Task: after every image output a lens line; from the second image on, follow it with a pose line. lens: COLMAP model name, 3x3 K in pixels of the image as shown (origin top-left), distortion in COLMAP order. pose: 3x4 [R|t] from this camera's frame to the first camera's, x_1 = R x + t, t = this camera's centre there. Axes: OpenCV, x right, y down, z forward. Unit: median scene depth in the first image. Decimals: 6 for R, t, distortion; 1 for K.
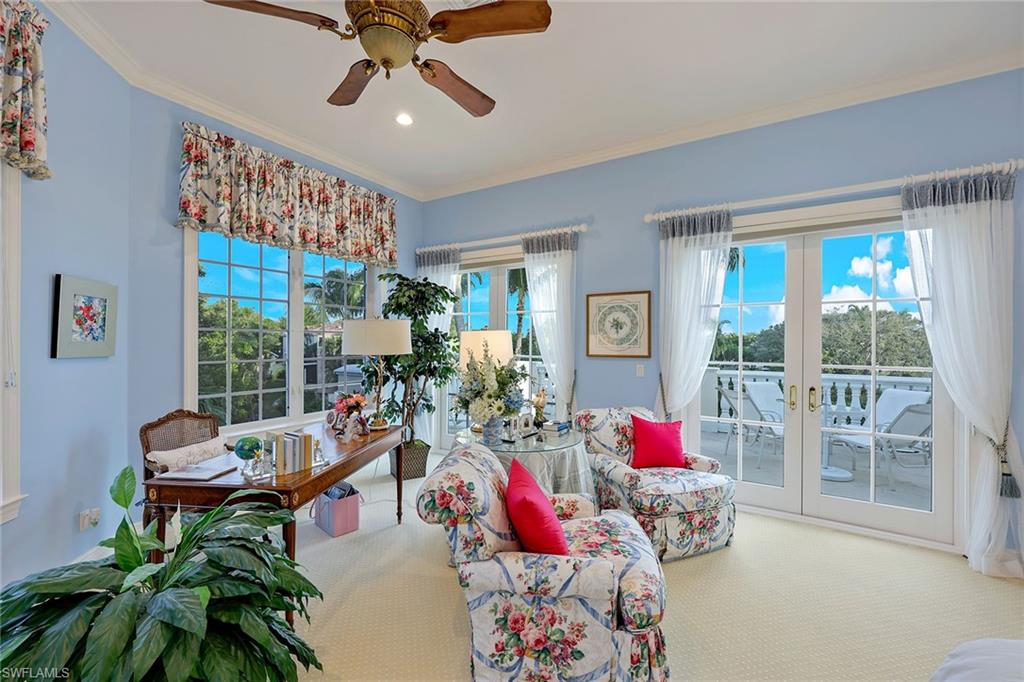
lens RADIAL K [[416.0, 0, 514.3], [0, 416.0, 338.0], [0, 0, 1]] dist [-0.001367, 0.000676]
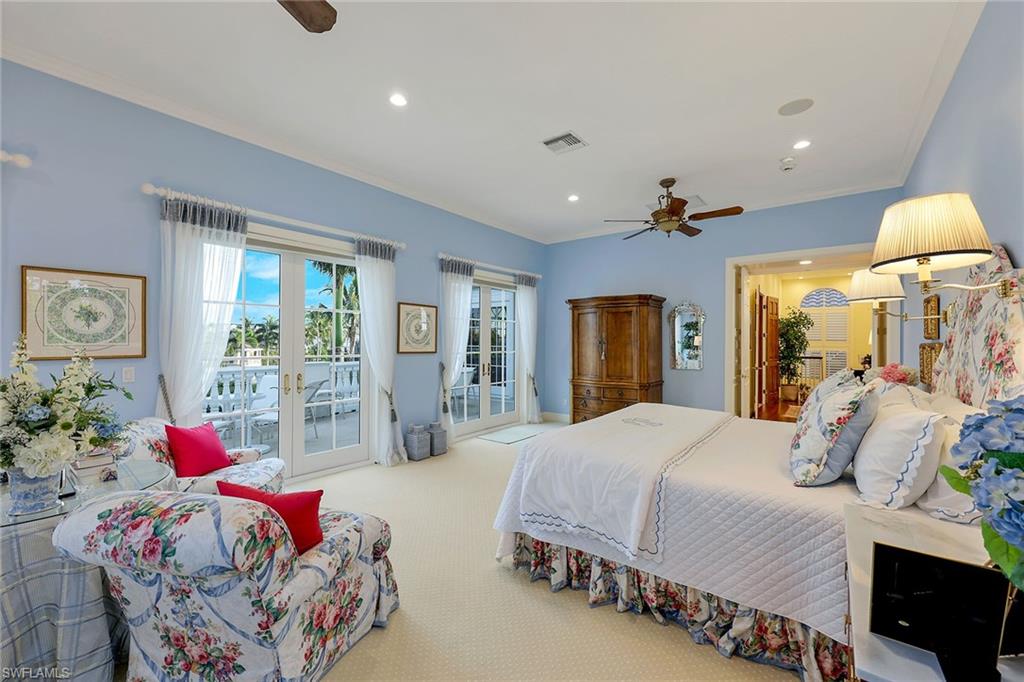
lens RADIAL K [[411.3, 0, 510.3], [0, 411.3, 345.2], [0, 0, 1]] dist [-0.017405, -0.000121]
pose [[0.102267, -0.011629, 0.994689, -0.900766], [-0.005025, 0.999913, 0.012206, 0.019853], [-0.994744, -0.006247, 0.102200, 0.447049]]
